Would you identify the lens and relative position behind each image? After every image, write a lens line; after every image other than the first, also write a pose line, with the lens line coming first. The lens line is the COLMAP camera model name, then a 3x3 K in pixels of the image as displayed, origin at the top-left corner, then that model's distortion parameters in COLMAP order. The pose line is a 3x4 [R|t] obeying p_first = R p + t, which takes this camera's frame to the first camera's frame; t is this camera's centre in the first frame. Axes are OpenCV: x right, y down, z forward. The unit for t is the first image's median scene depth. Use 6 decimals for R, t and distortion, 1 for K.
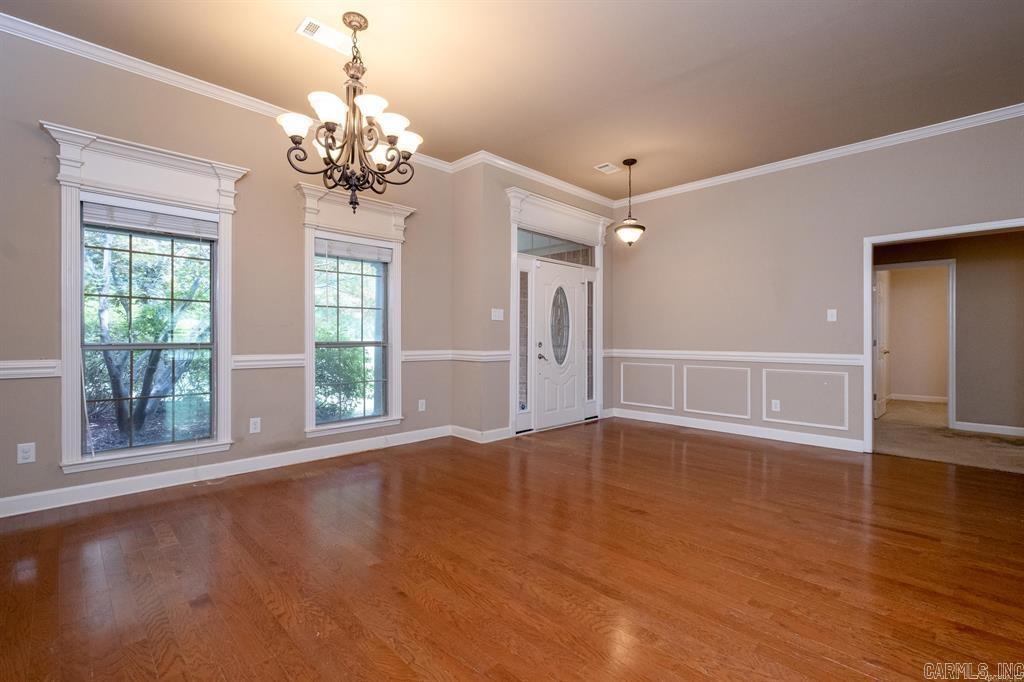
lens RADIAL K [[460.0, 0, 508.7], [0, 460.0, 337.9], [0, 0, 1]] dist [-0.000216, -0.000459]
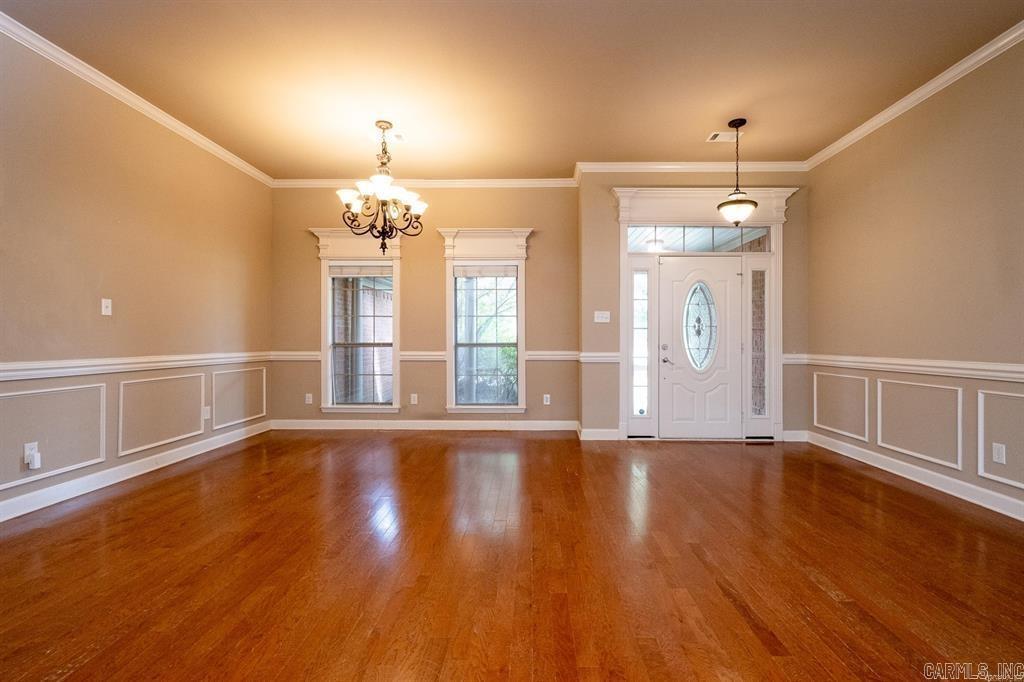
lens RADIAL K [[460.0, 0, 508.7], [0, 460.0, 337.9], [0, 0, 1]] dist [-0.000216, -0.000459]
pose [[0.698361, -0.005660, -0.715724, 0.552989], [0.002107, 0.999981, -0.005851, 0.001981], [0.715743, 0.002578, 0.698359, 0.139481]]
